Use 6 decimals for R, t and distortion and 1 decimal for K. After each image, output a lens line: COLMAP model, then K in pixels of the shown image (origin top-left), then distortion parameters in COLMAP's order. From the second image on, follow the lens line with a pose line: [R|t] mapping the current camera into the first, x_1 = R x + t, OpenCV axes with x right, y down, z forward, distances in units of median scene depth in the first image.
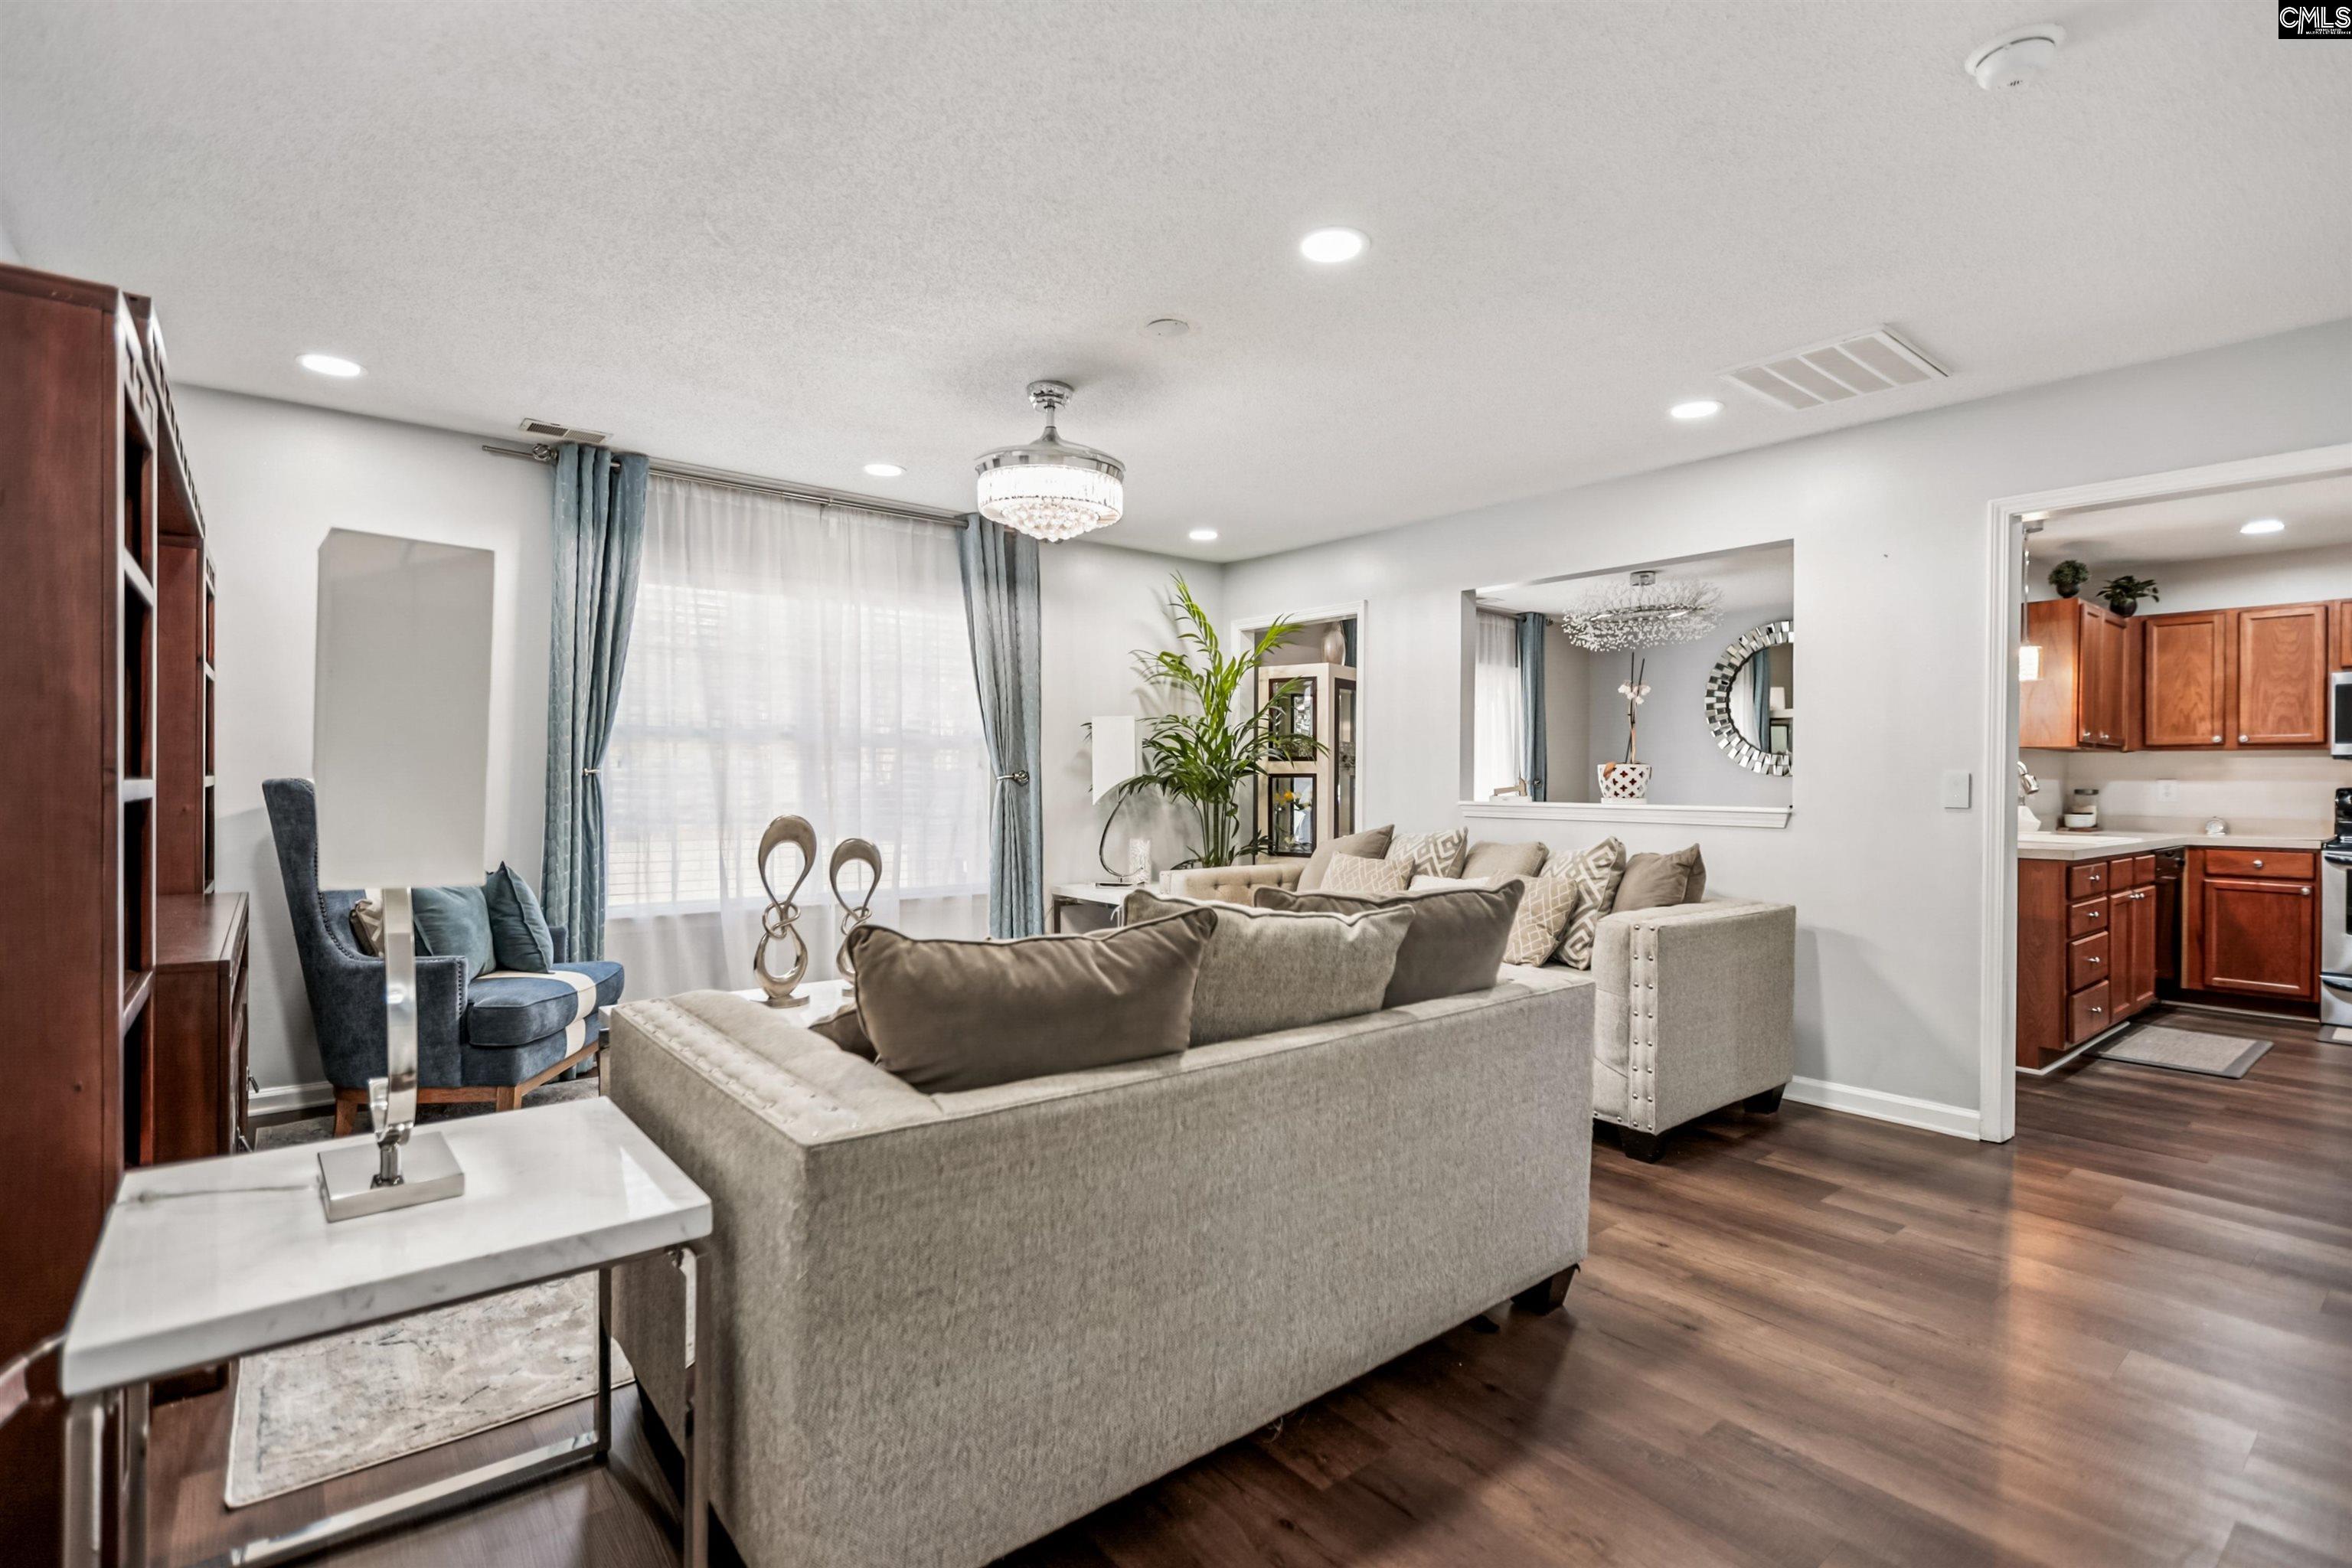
lens RADIAL K [[1105.6, 0, 1193.1], [0, 1105.6, 777.8], [0, 0, 1]] dist [0.012949, 0.000081]
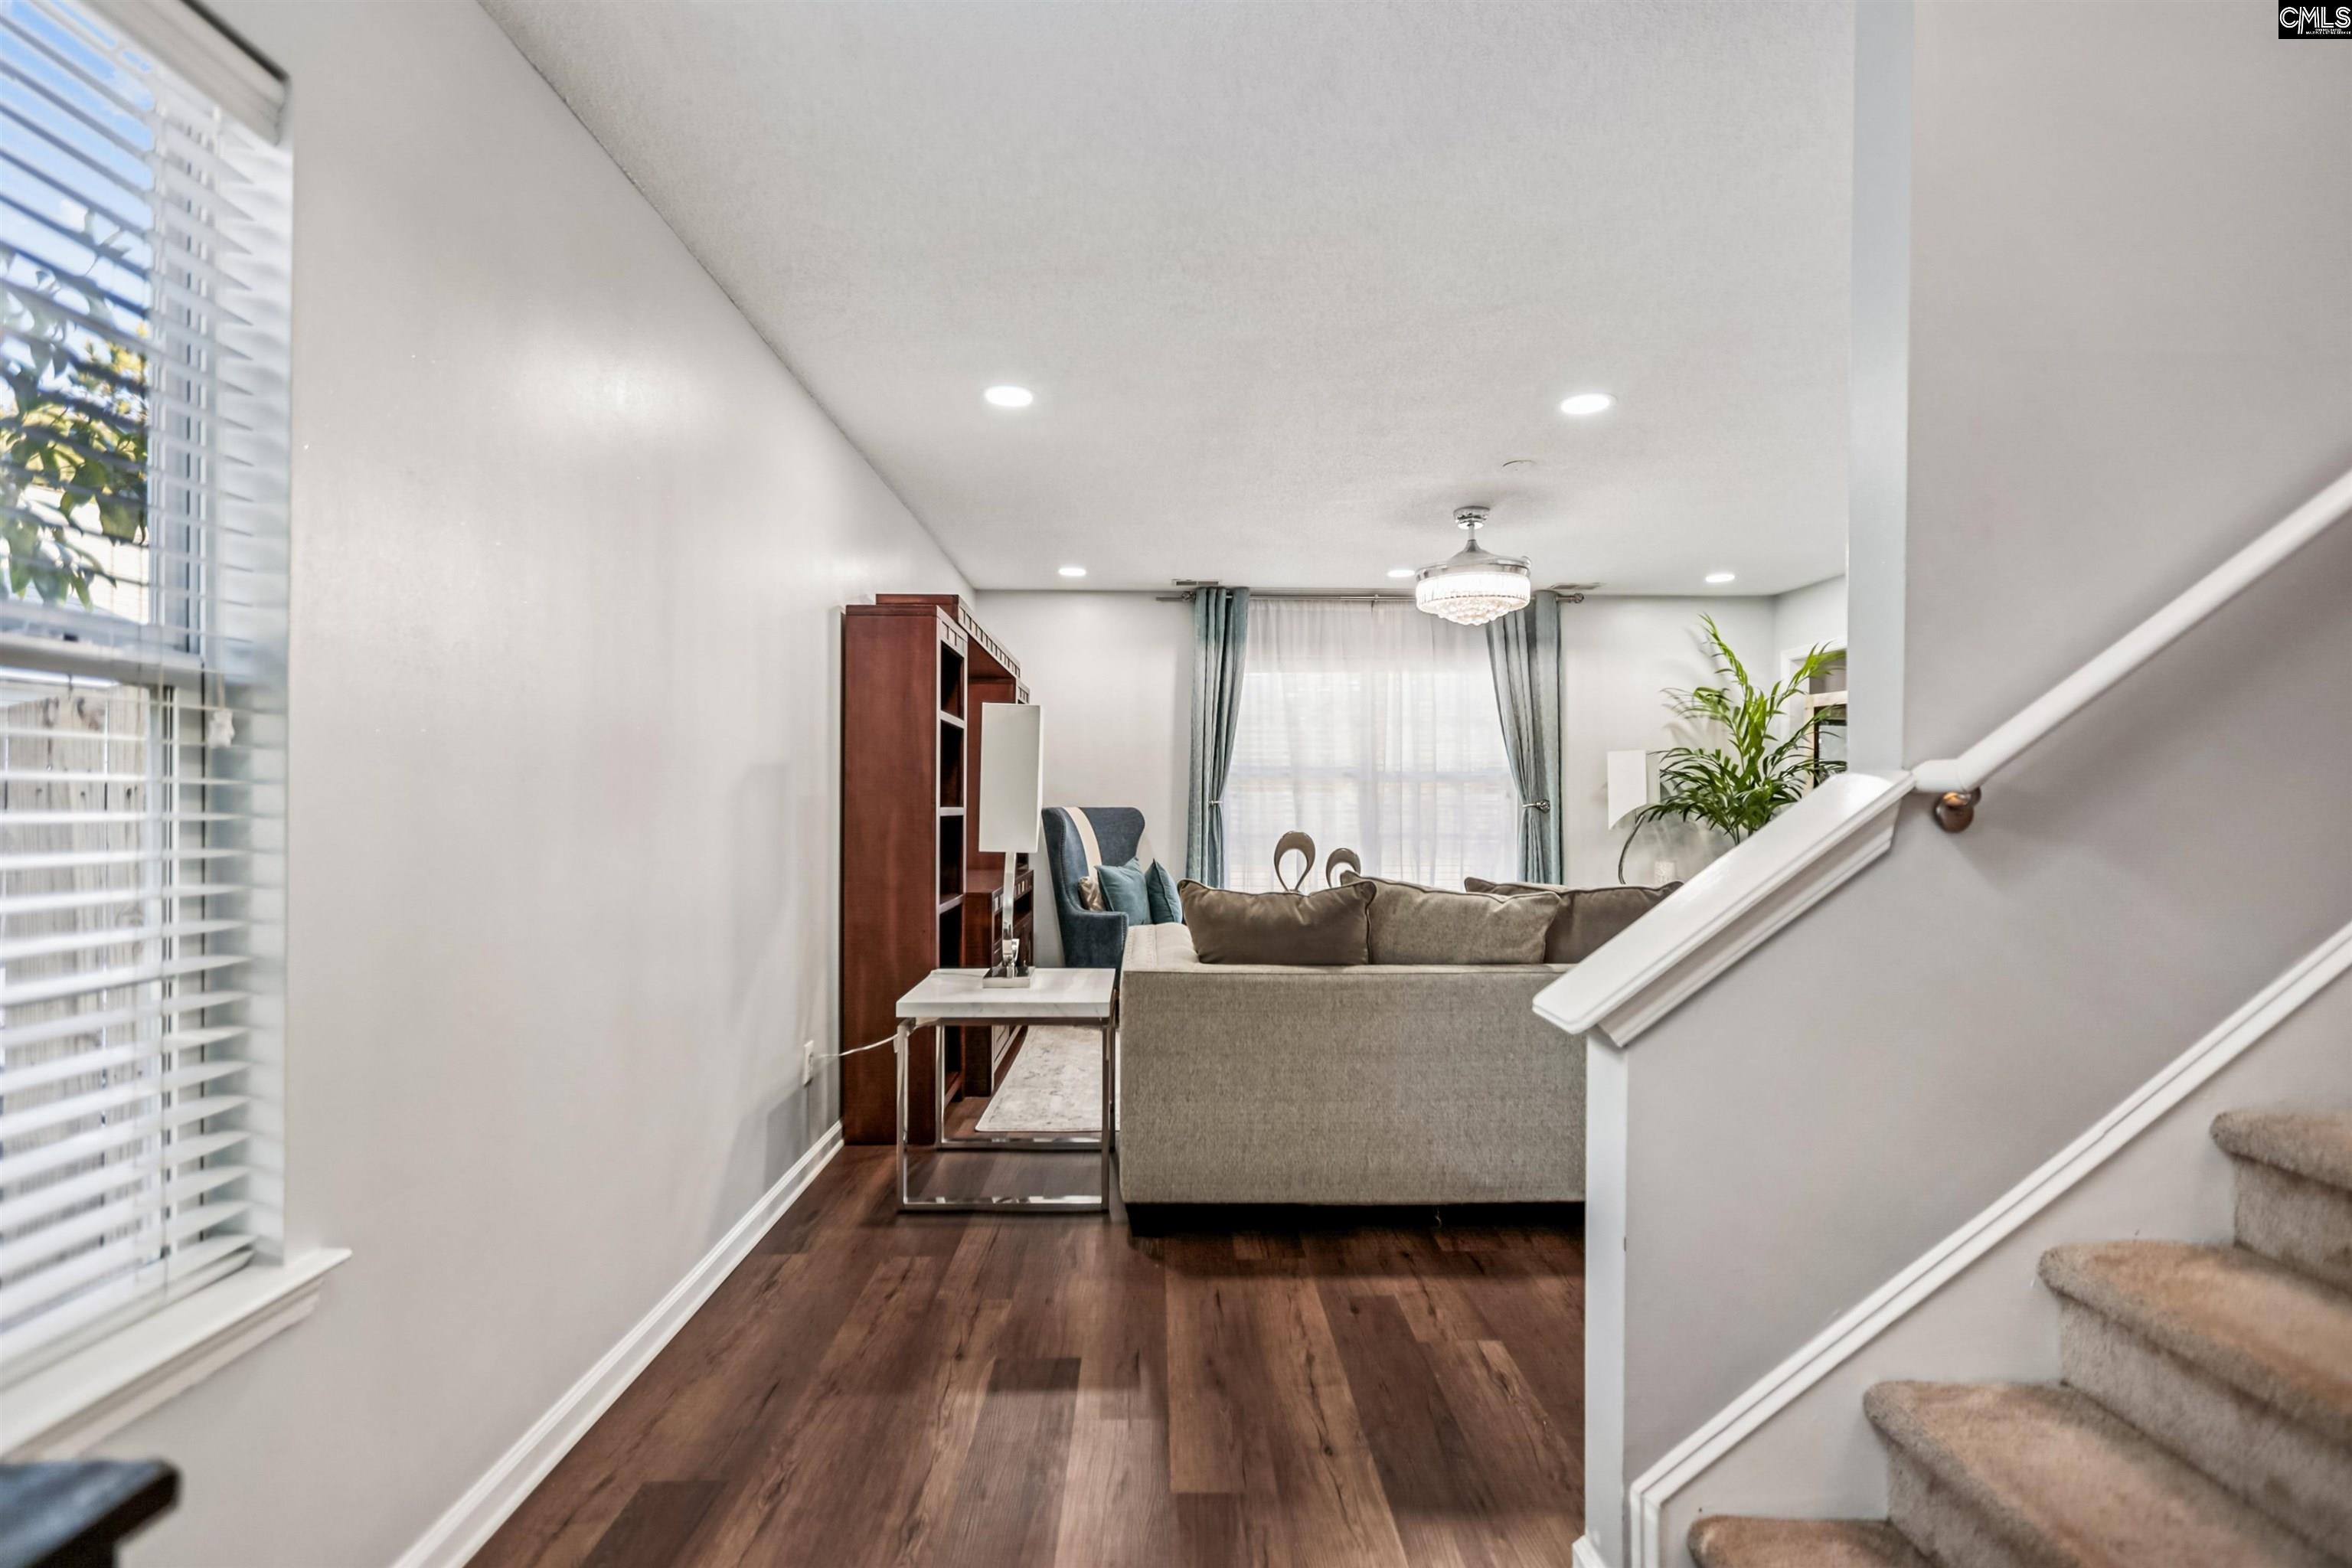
lens RADIAL K [[1105.6, 0, 1193.1], [0, 1105.6, 777.8], [0, 0, 1]] dist [0.012949, 0.000081]
pose [[0.796194, -0.019014, -0.604742, 0.429192], [0.002349, 0.999596, -0.028337, 0.003896], [0.605037, 0.021141, 0.795917, -0.264456]]
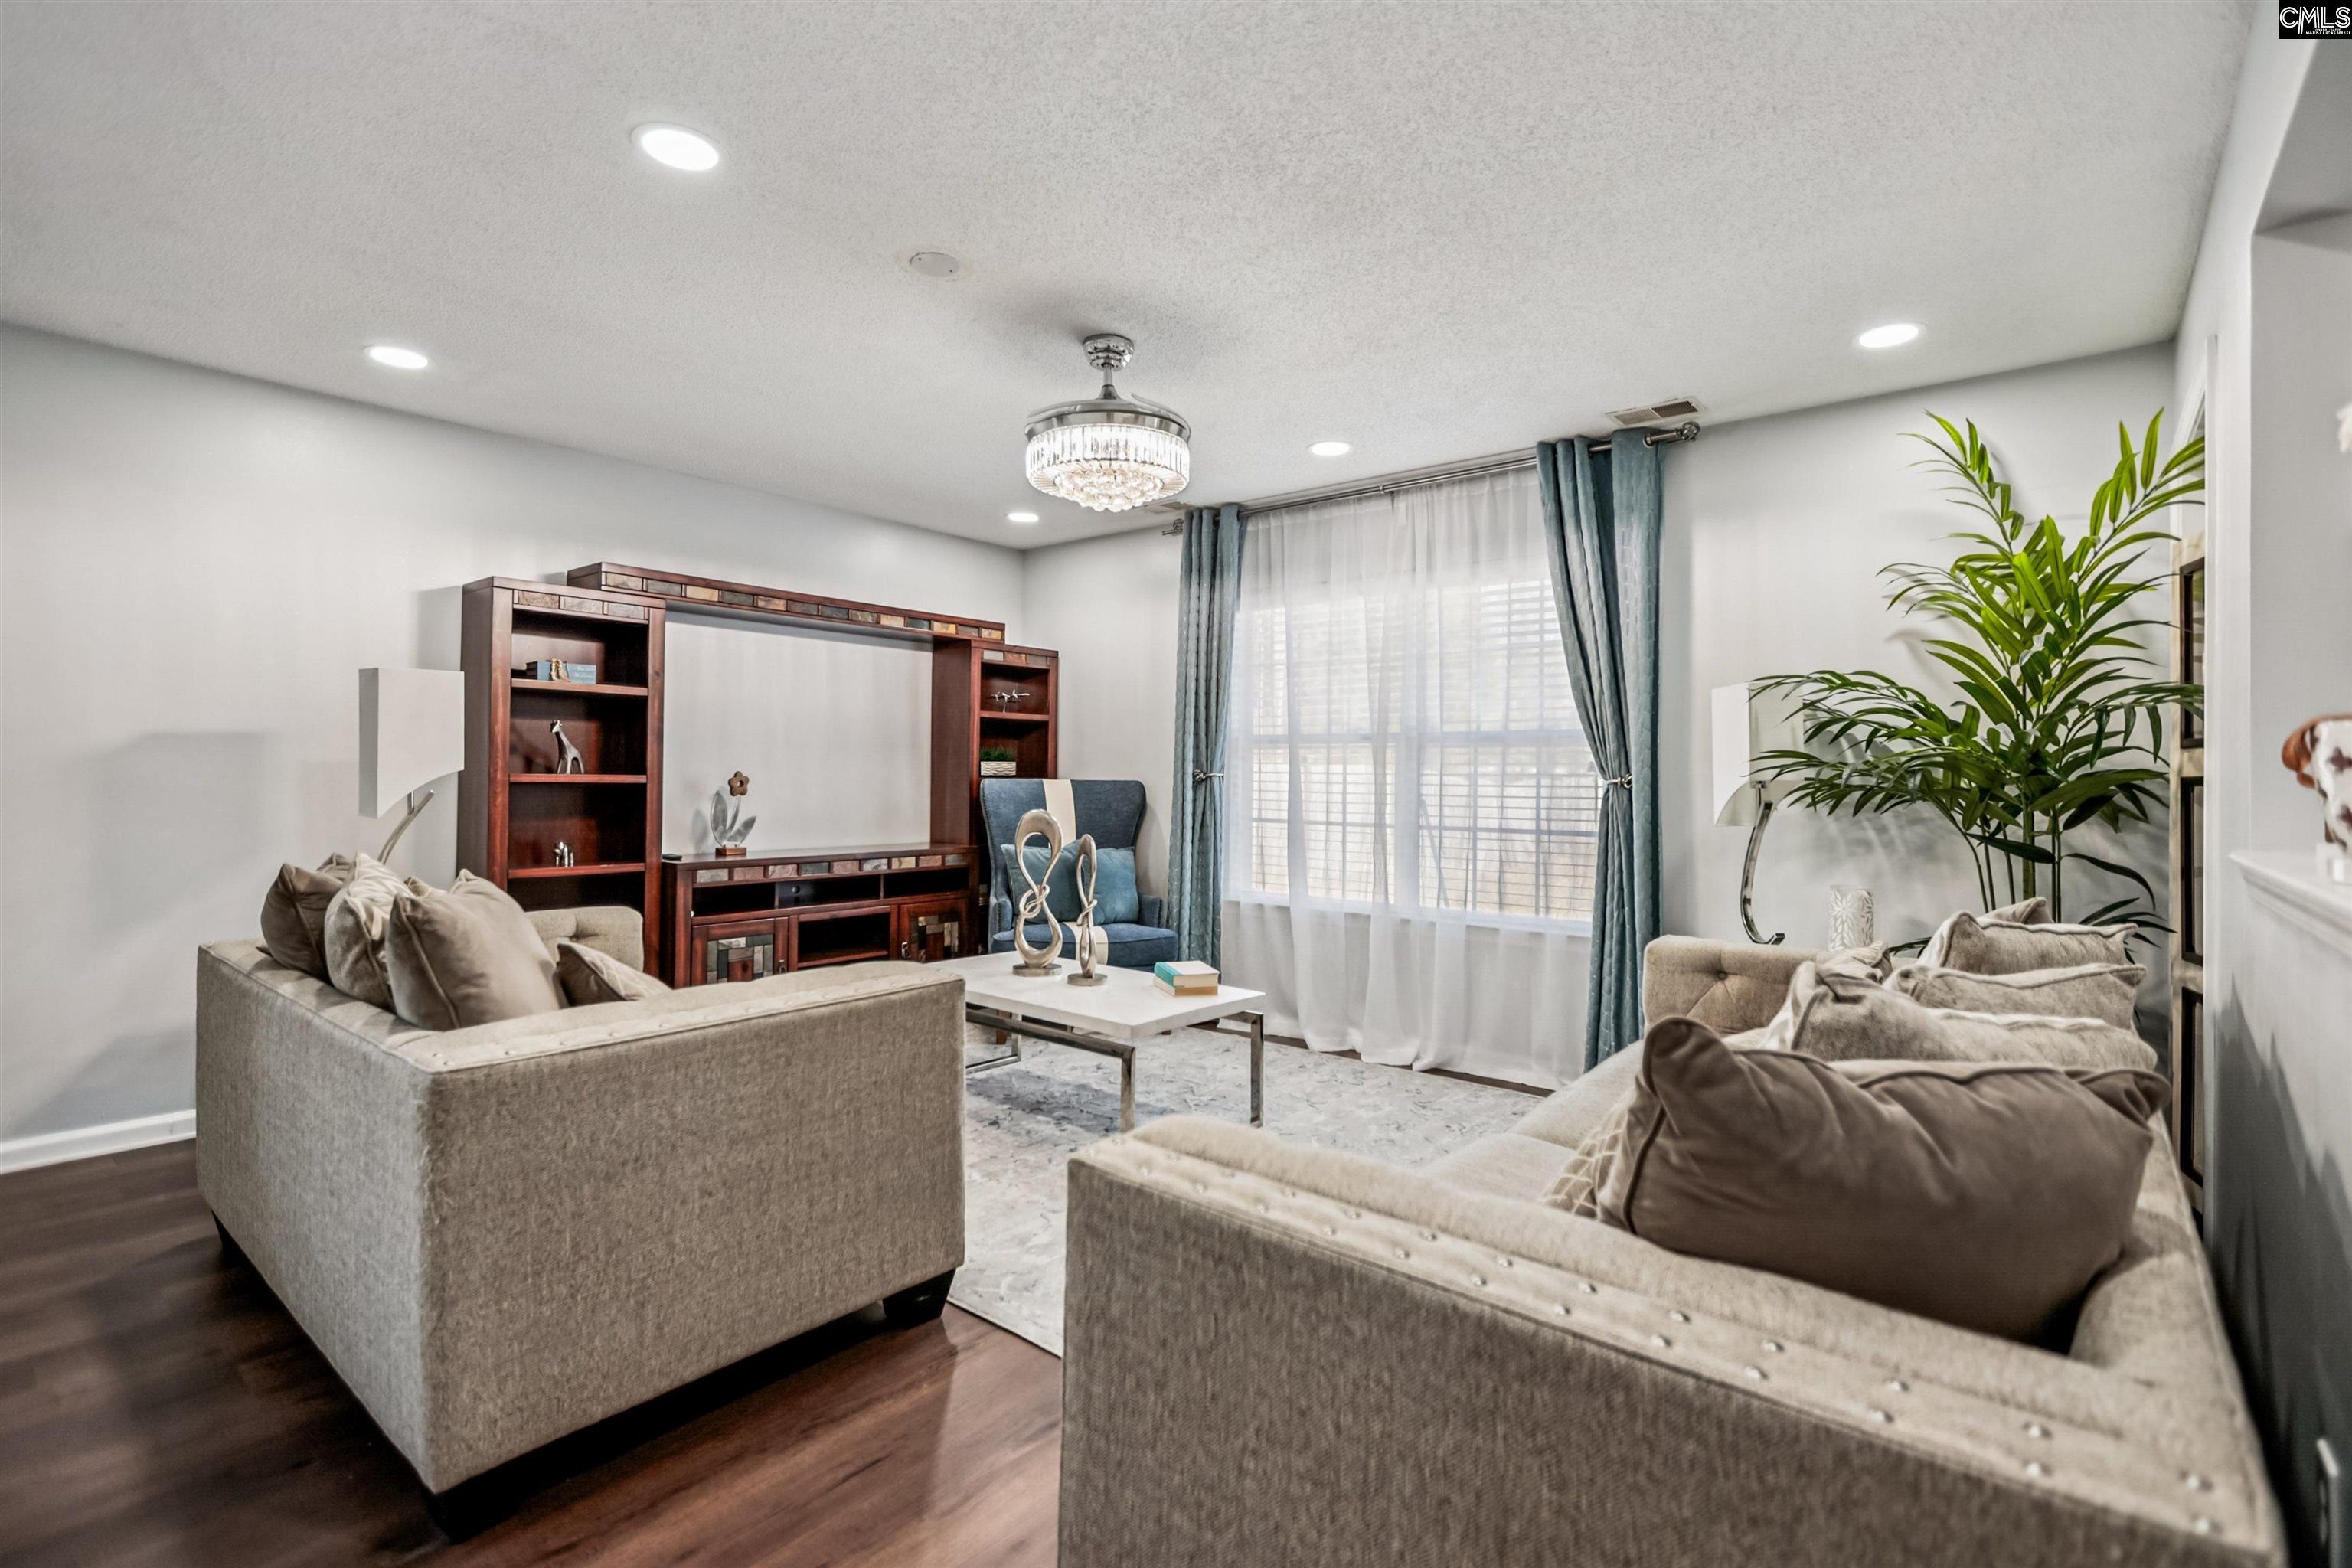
lens RADIAL K [[1074.4, 0, 1176.0], [0, 1074.4, 784.0], [0, 0, 1]] dist [0.002855, 0.000277]
pose [[0.191086, 0.008736, -0.981535, 0.779881], [-0.004972, 0.999956, 0.007932, -0.007301], [0.981561, 0.003365, 0.191121, 0.951933]]
